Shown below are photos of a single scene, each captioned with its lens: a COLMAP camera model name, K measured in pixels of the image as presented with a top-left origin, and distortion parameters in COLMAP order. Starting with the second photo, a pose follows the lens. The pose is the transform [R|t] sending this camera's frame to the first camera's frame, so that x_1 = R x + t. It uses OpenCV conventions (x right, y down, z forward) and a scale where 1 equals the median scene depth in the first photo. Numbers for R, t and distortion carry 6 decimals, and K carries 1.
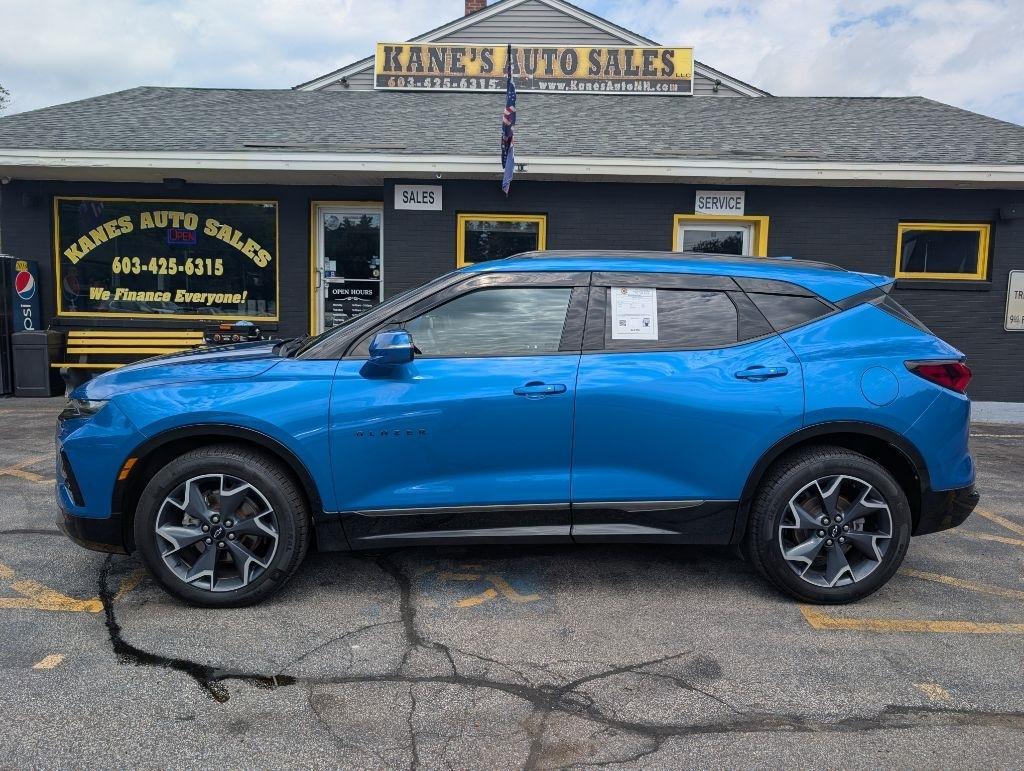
lens RADIAL K [[825.7, 0, 517.1], [0, 825.7, 392.7], [0, 0, 1]] dist [0.000352, 0.003479]
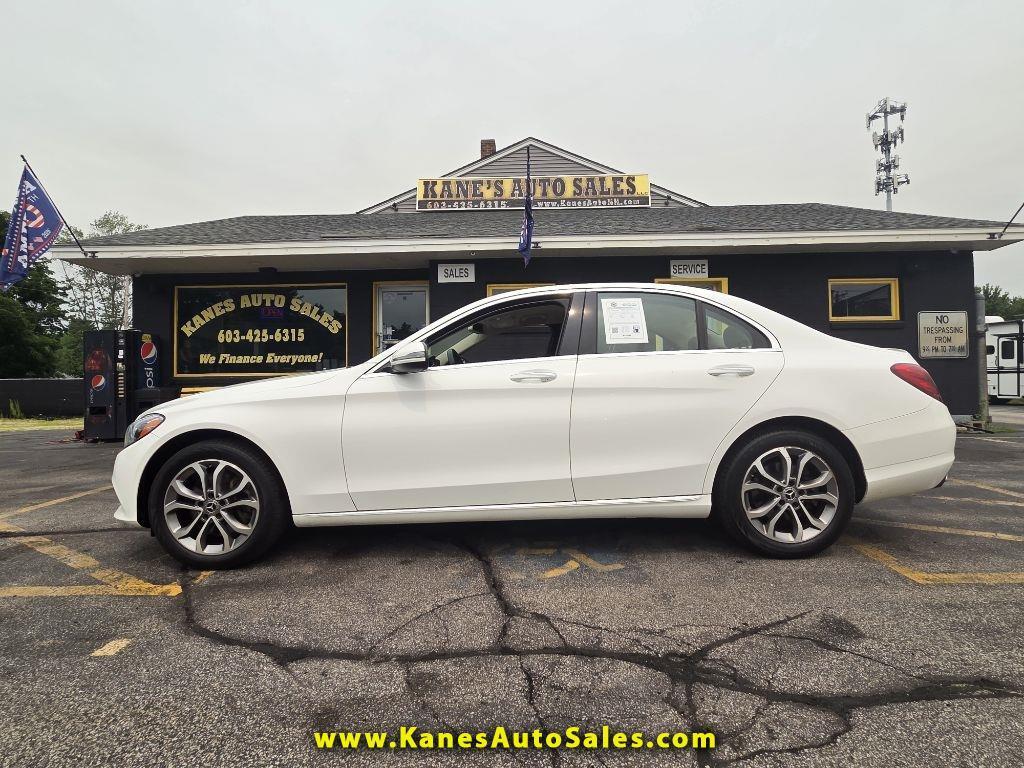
lens RADIAL K [[586.3, 0, 514.2], [0, 586.3, 371.8], [0, 0, 1]] dist [-0.001720, 0.001712]
pose [[0.999329, -0.035750, 0.007932, -0.038279], [0.036493, 0.990184, -0.134920, 0.040305], [-0.003031, 0.135119, 0.990825, 0.101291]]
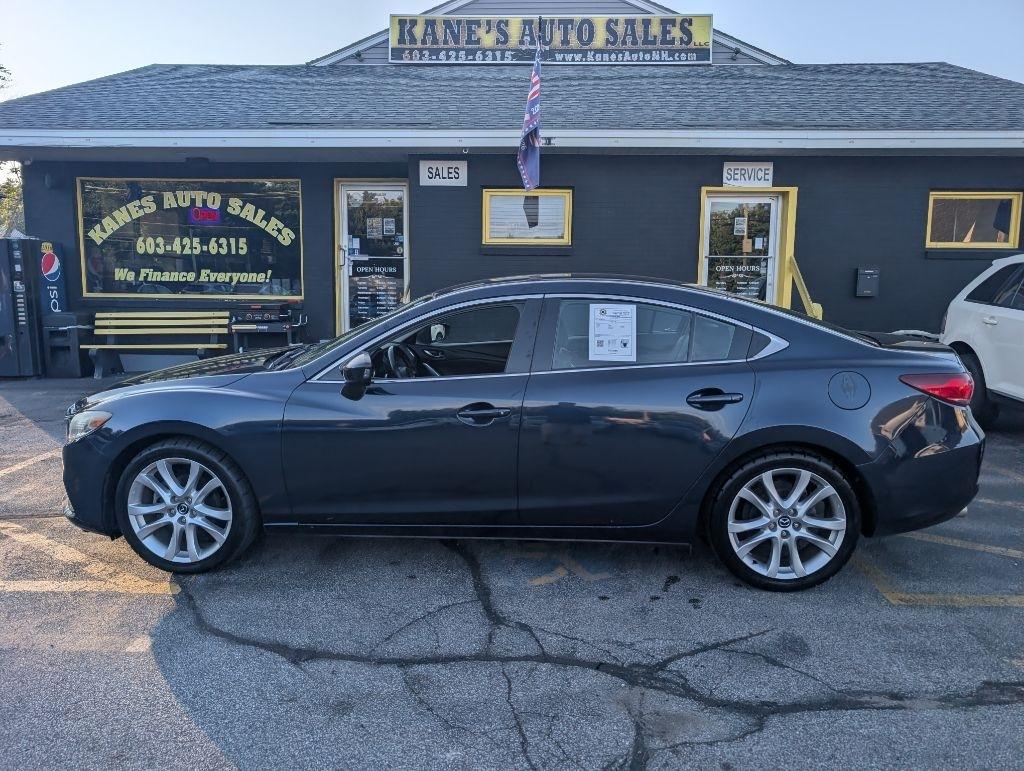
lens RADIAL K [[820.6, 0, 508.4], [0, 820.6, 393.6], [0, 0, 1]] dist [0.006854, 0.000848]
pose [[0.999882, -0.011633, -0.009984, -0.031878], [0.011953, 0.999395, 0.032654, -0.002416], [0.009599, -0.032770, 0.999417, 0.003699]]
